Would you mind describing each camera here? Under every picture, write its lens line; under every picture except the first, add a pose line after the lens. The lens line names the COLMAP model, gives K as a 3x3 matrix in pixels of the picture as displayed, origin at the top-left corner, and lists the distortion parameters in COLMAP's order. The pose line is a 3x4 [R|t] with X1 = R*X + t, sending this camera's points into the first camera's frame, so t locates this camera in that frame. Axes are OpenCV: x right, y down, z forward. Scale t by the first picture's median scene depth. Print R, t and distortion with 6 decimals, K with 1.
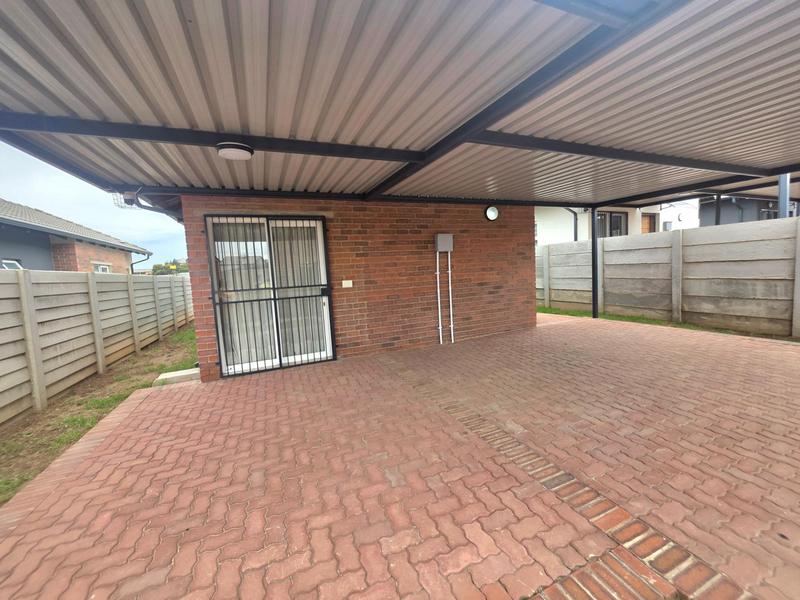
lens RADIAL K [[320.4, 0, 399.6], [0, 320.4, 295.3], [0, 0, 1]] dist [-0.000392, 0.000312]
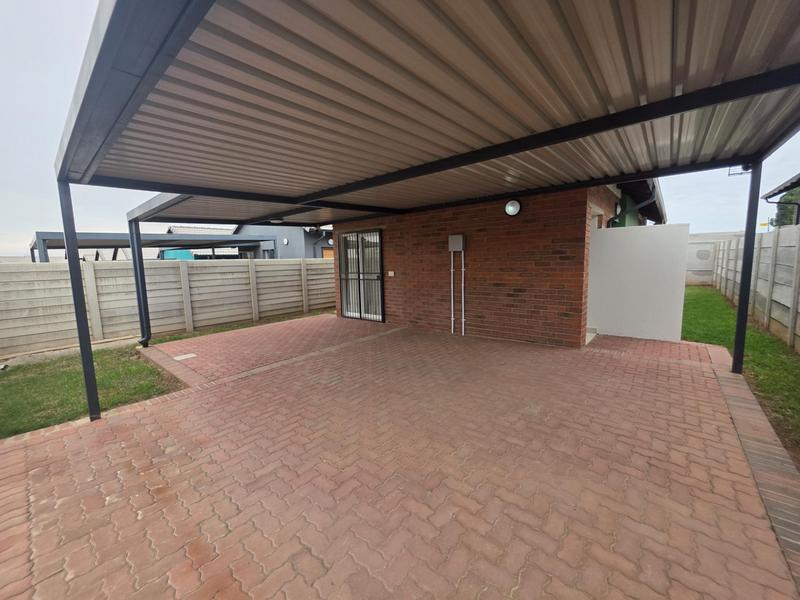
lens RADIAL K [[320.4, 0, 400.1], [0, 320.4, 297.1], [0, 0, 1]] dist [-0.000392, 0.000312]
pose [[0.452795, 0.146955, -0.879421, 1.156578], [-0.066122, 0.989142, 0.131245, -0.124789], [0.889160, -0.001278, 0.457595, 0.365263]]
